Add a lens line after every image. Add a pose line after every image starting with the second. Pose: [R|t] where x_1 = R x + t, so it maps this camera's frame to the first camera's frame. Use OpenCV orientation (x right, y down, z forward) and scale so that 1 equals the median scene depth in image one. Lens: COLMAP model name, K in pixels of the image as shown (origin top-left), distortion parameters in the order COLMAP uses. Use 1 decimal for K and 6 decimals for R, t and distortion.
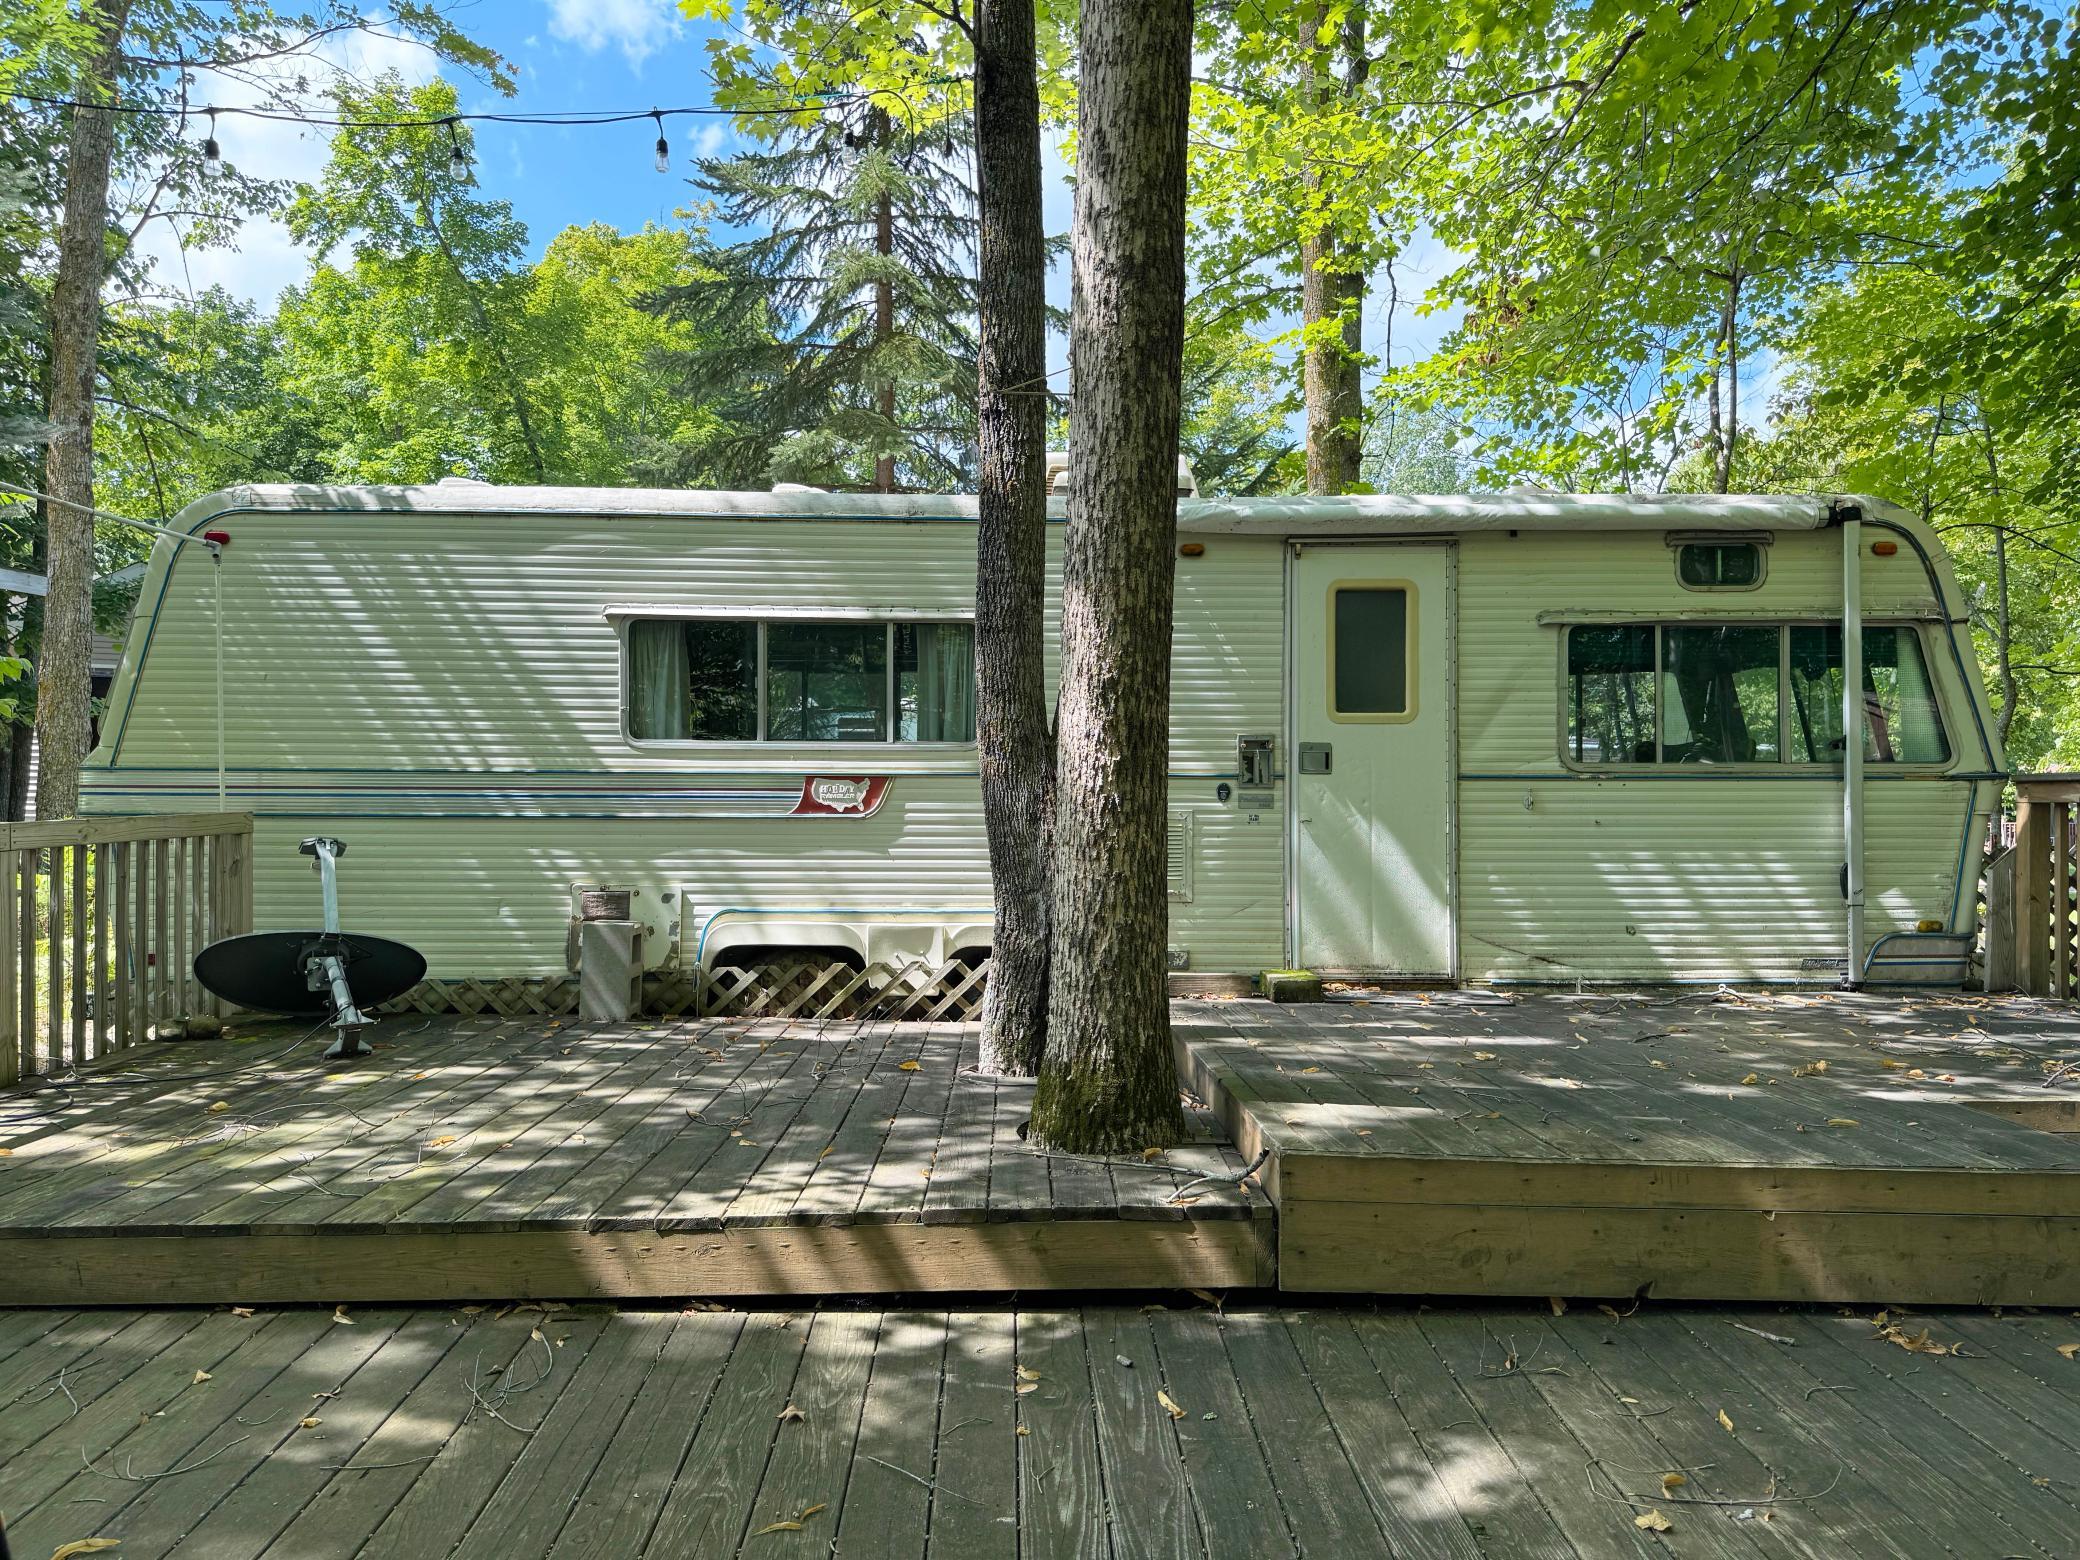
lens RADIAL K [[1459.7, 0, 1026.0], [0, 1459.7, 773.8], [0, 0, 1]] dist [0.051346, -0.032025]
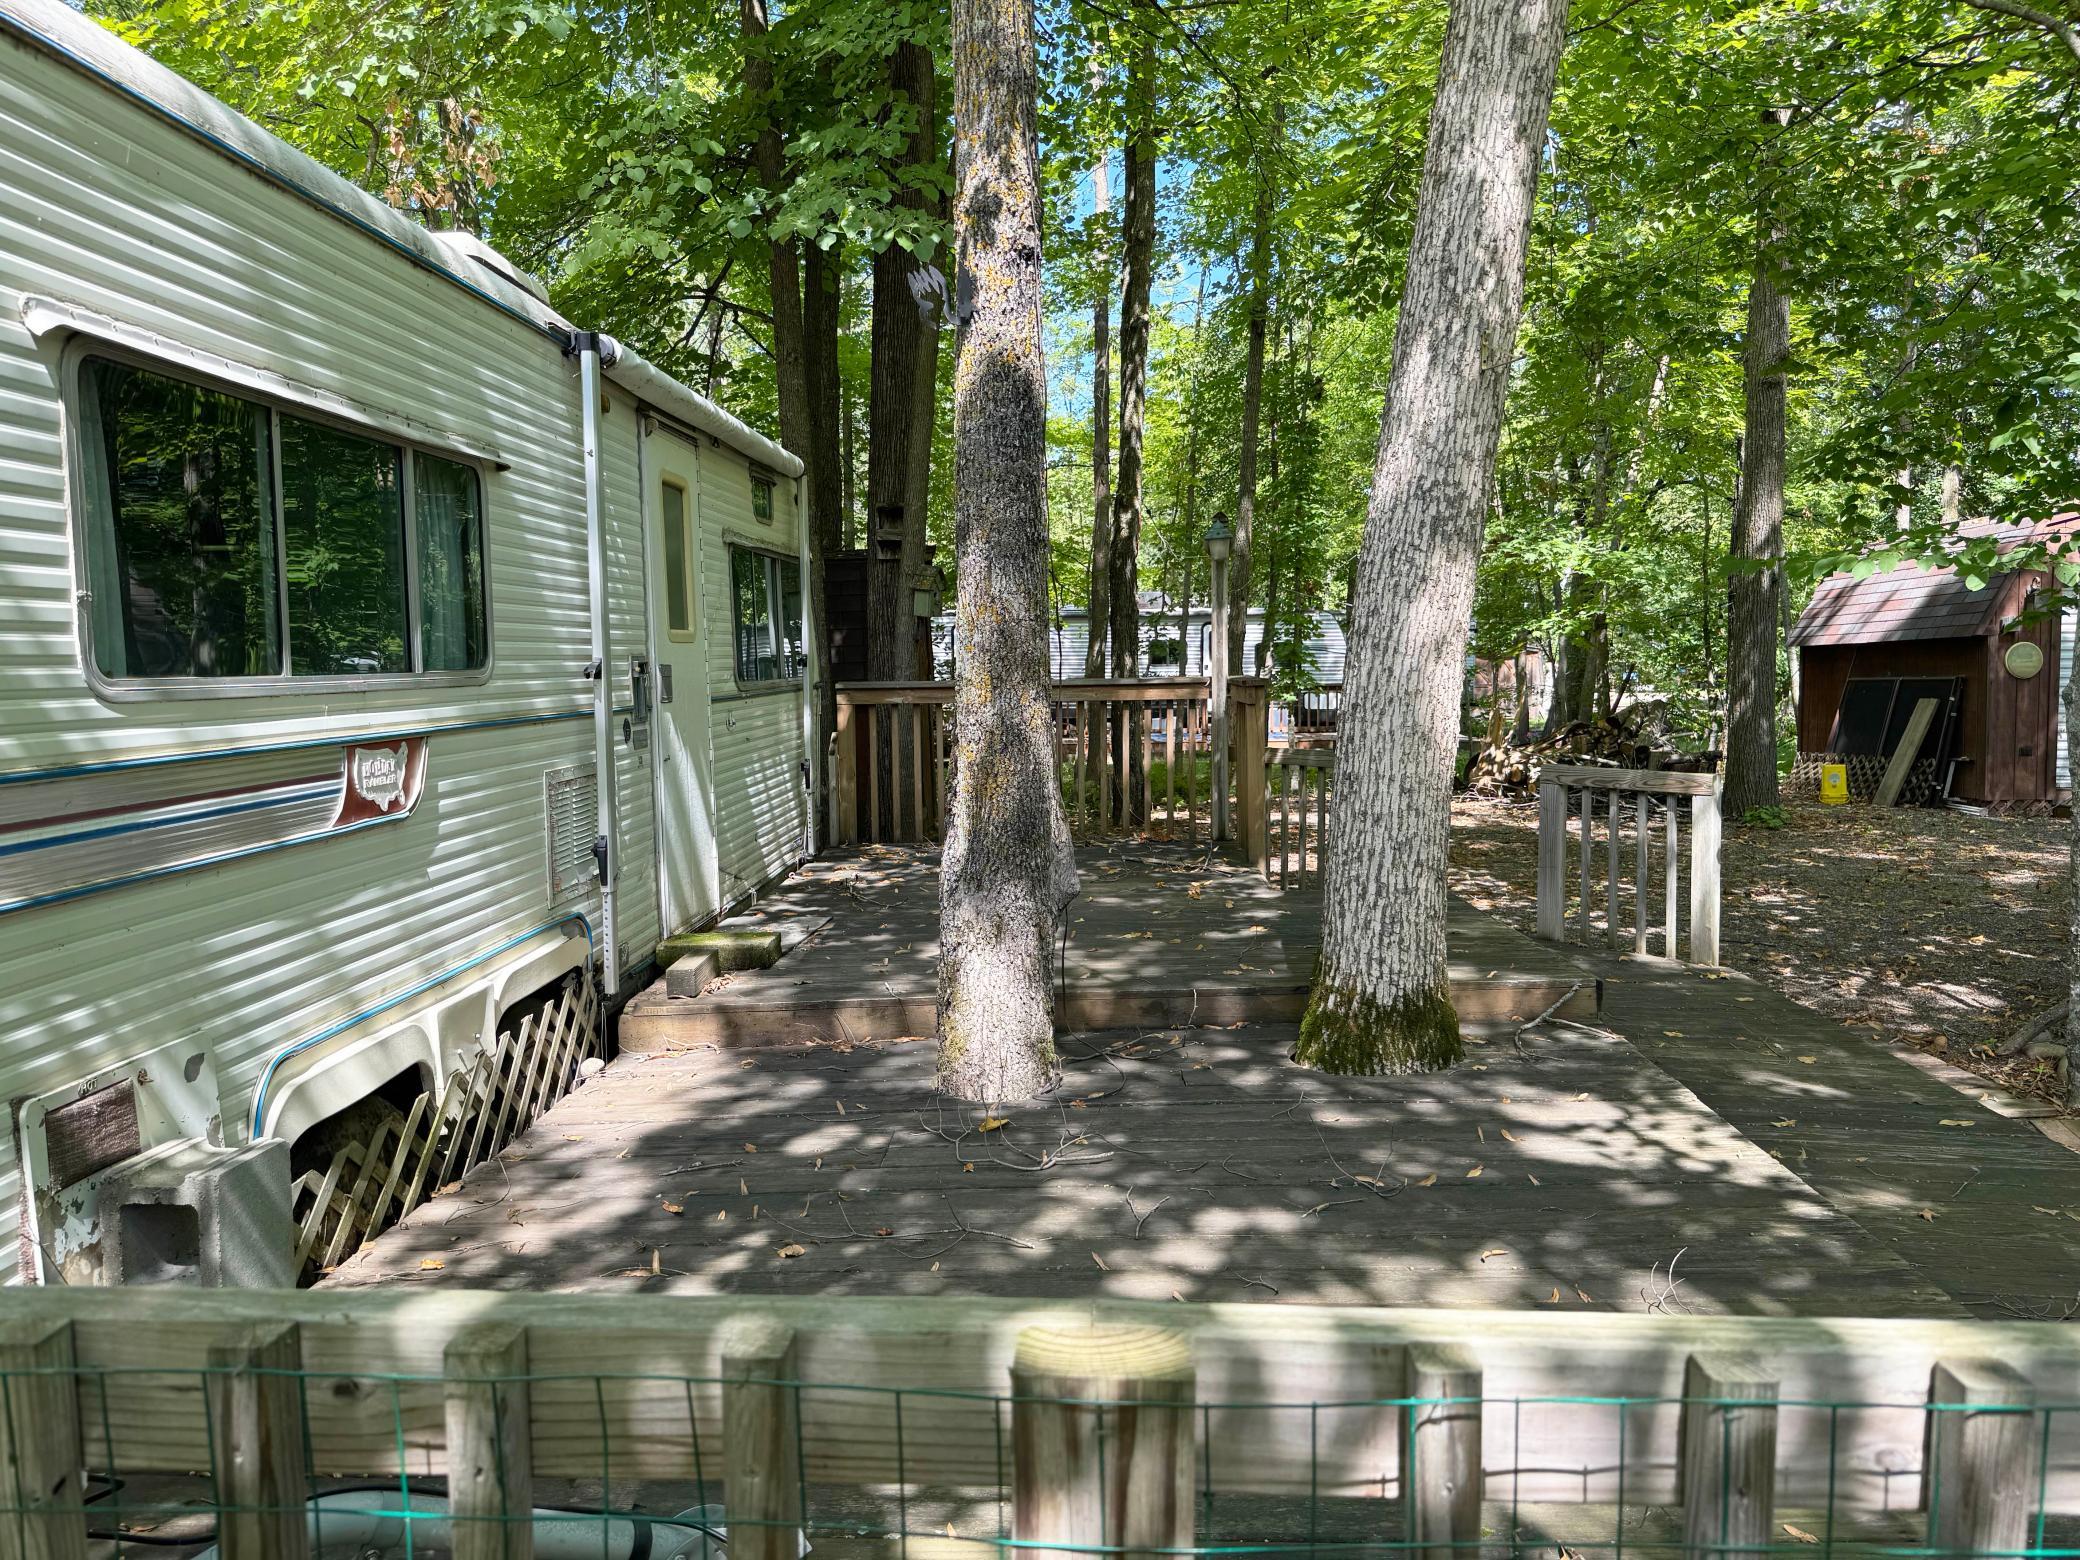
lens RADIAL K [[1459.7, 0, 1048.8], [0, 1459.7, 779.0], [0, 0, 1]] dist [0.051346, -0.032025]
pose [[0.045476, -0.089765, 0.994924, -0.634369], [-0.002807, 0.995939, 0.089985, -0.032722], [-0.998961, -0.006885, 0.045039, 0.744309]]
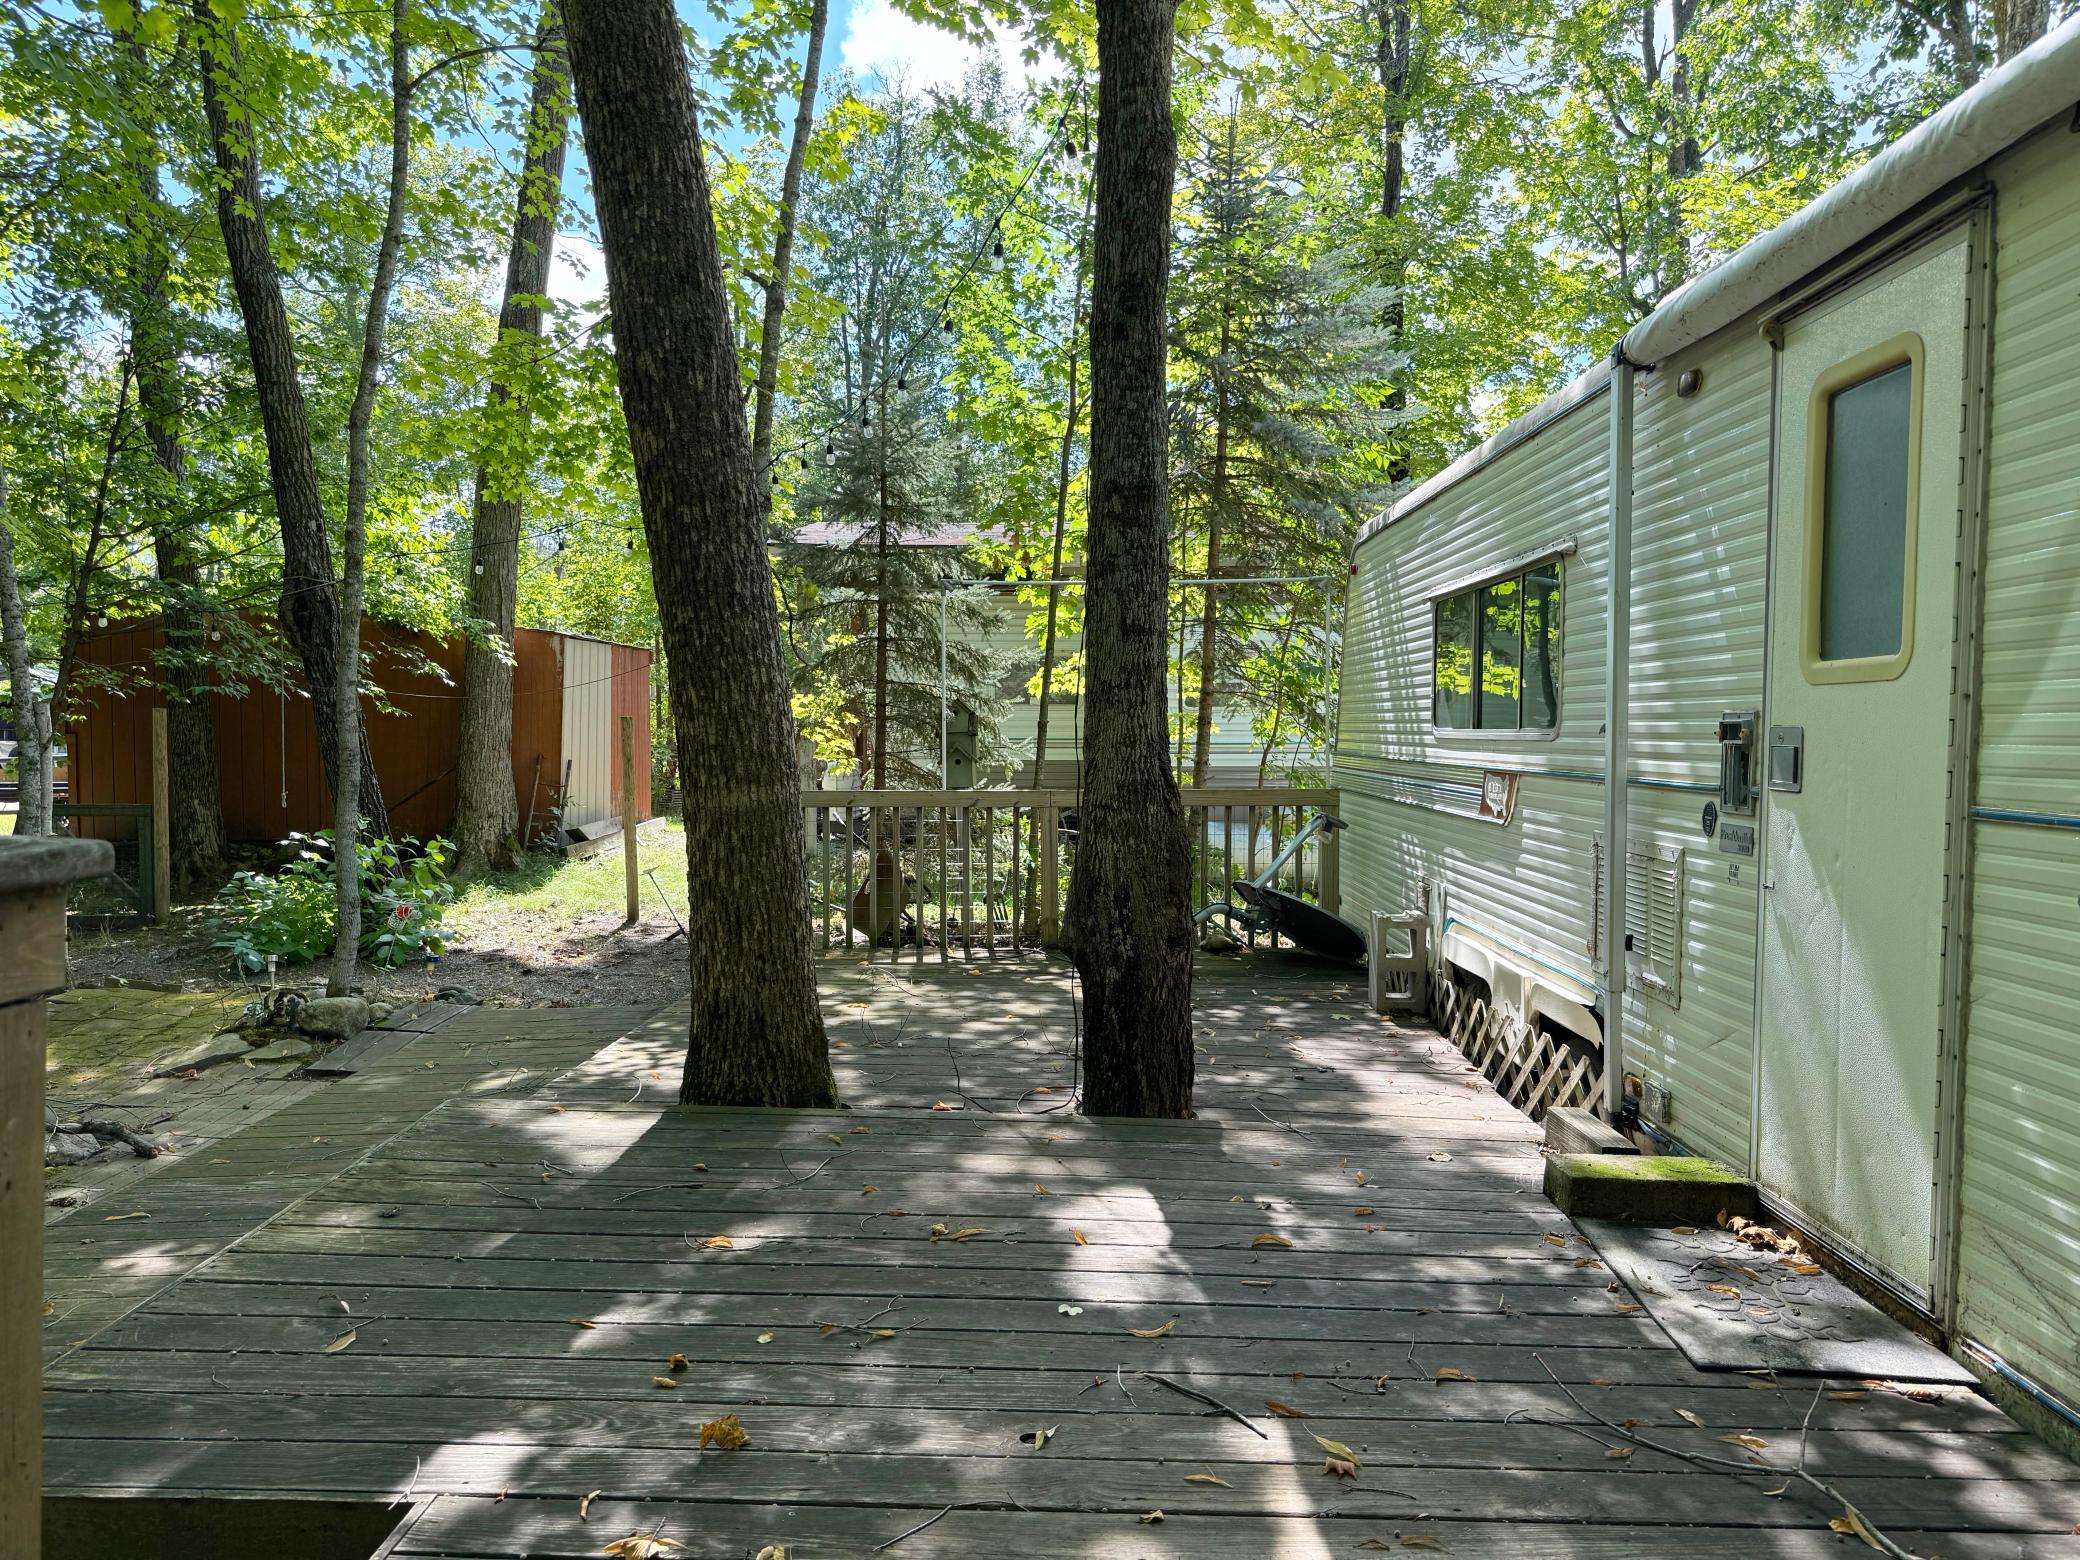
lens RADIAL K [[1459.7, 0, 1049.3], [0, 1459.7, 769.0], [0, 0, 1]] dist [0.051346, -0.032025]
pose [[-0.029412, 0.023186, -0.999298, 0.698435], [0.010919, 0.999679, 0.022874, -0.021462], [0.999508, -0.010239, -0.029655, 0.777499]]
